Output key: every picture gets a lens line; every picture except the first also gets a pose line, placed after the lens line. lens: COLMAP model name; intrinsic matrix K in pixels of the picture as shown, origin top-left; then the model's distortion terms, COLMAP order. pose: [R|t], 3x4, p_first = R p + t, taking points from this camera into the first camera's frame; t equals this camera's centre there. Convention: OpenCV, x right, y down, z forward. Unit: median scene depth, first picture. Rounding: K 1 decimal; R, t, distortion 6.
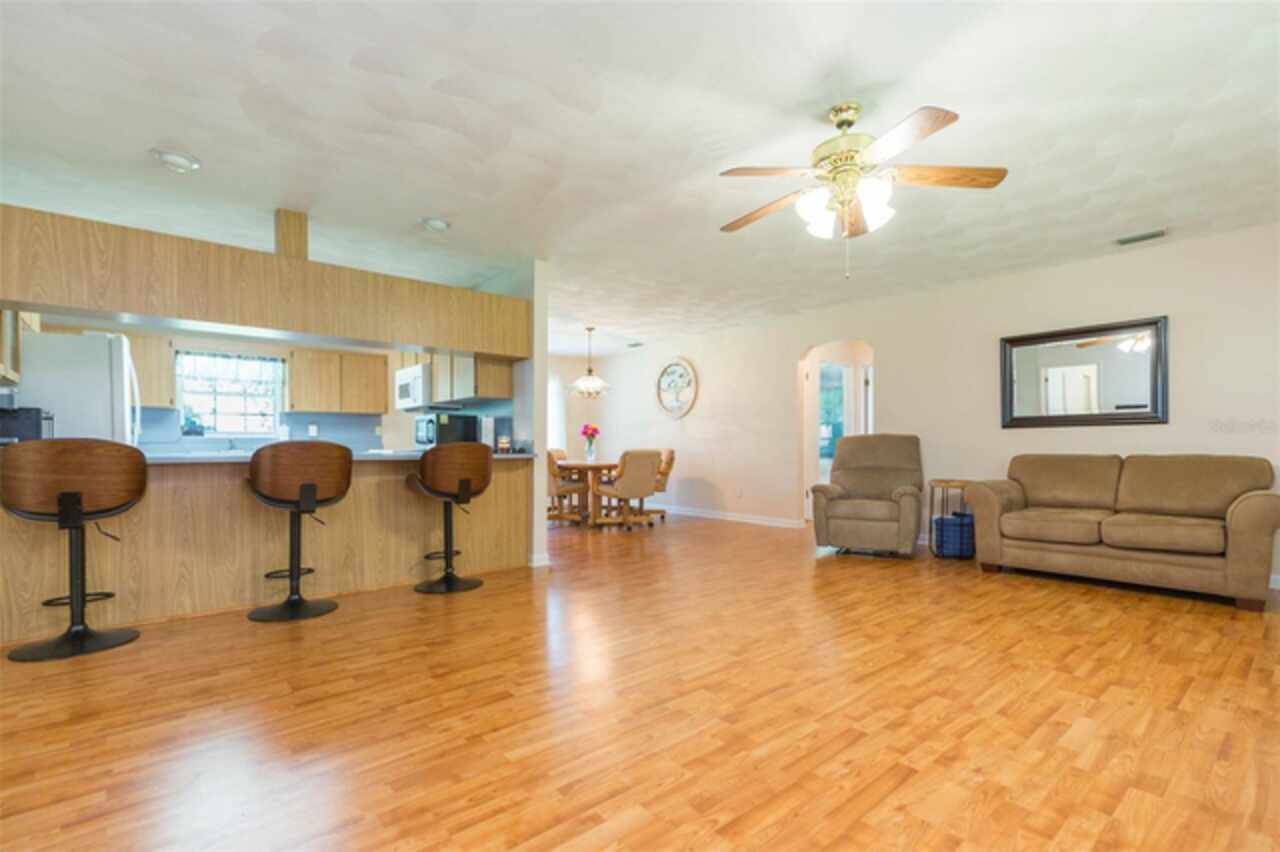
lens RADIAL K [[575.6, 0, 645.4], [0, 575.6, 433.0], [0, 0, 1]] dist [-0.001244, -0.000039]
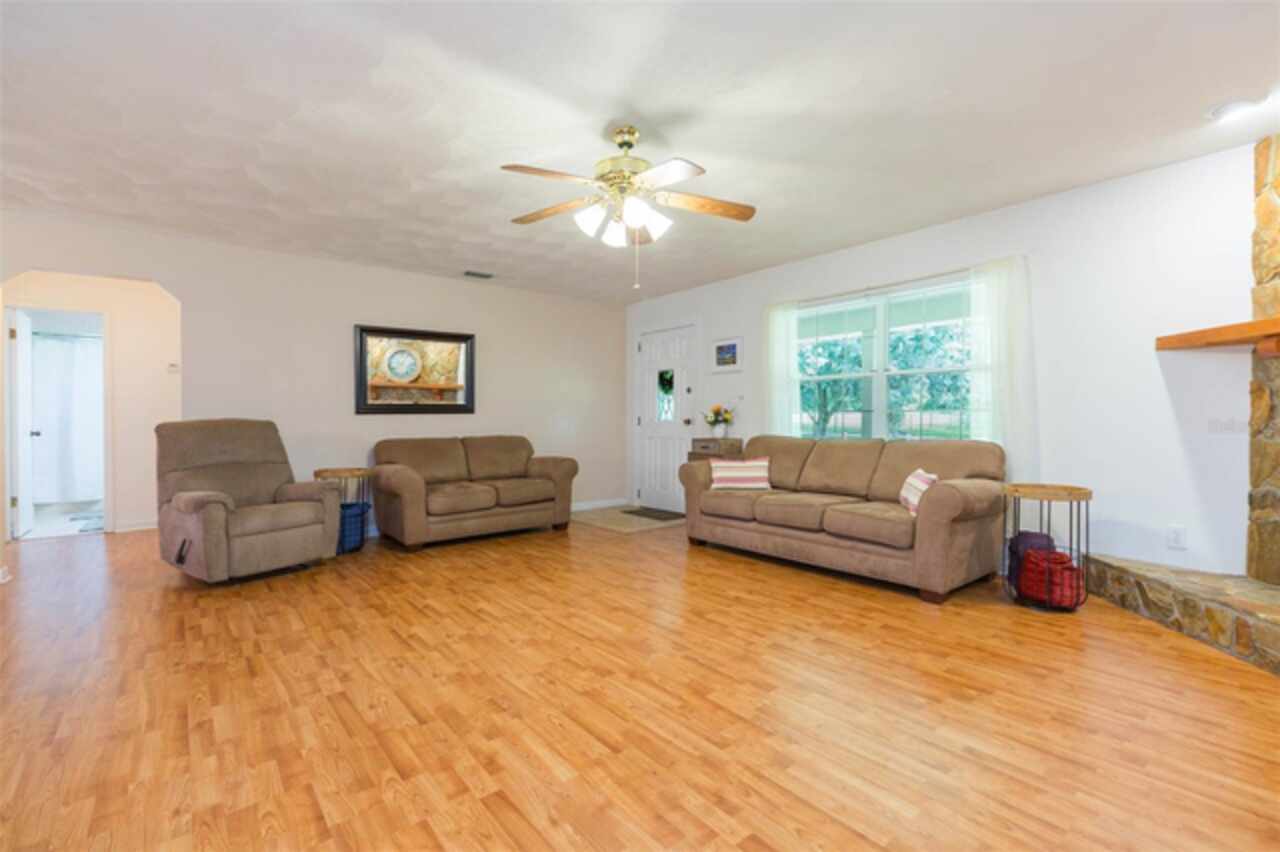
lens RADIAL K [[573.1, 0, 636.9], [0, 573.1, 423.2], [0, 0, 1]] dist [0.001829, -0.000166]
pose [[0.034650, -0.009476, 0.999355, -0.567865], [-0.016959, 0.999806, 0.010068, -0.016426], [-0.999256, -0.017296, 0.034482, 0.710896]]
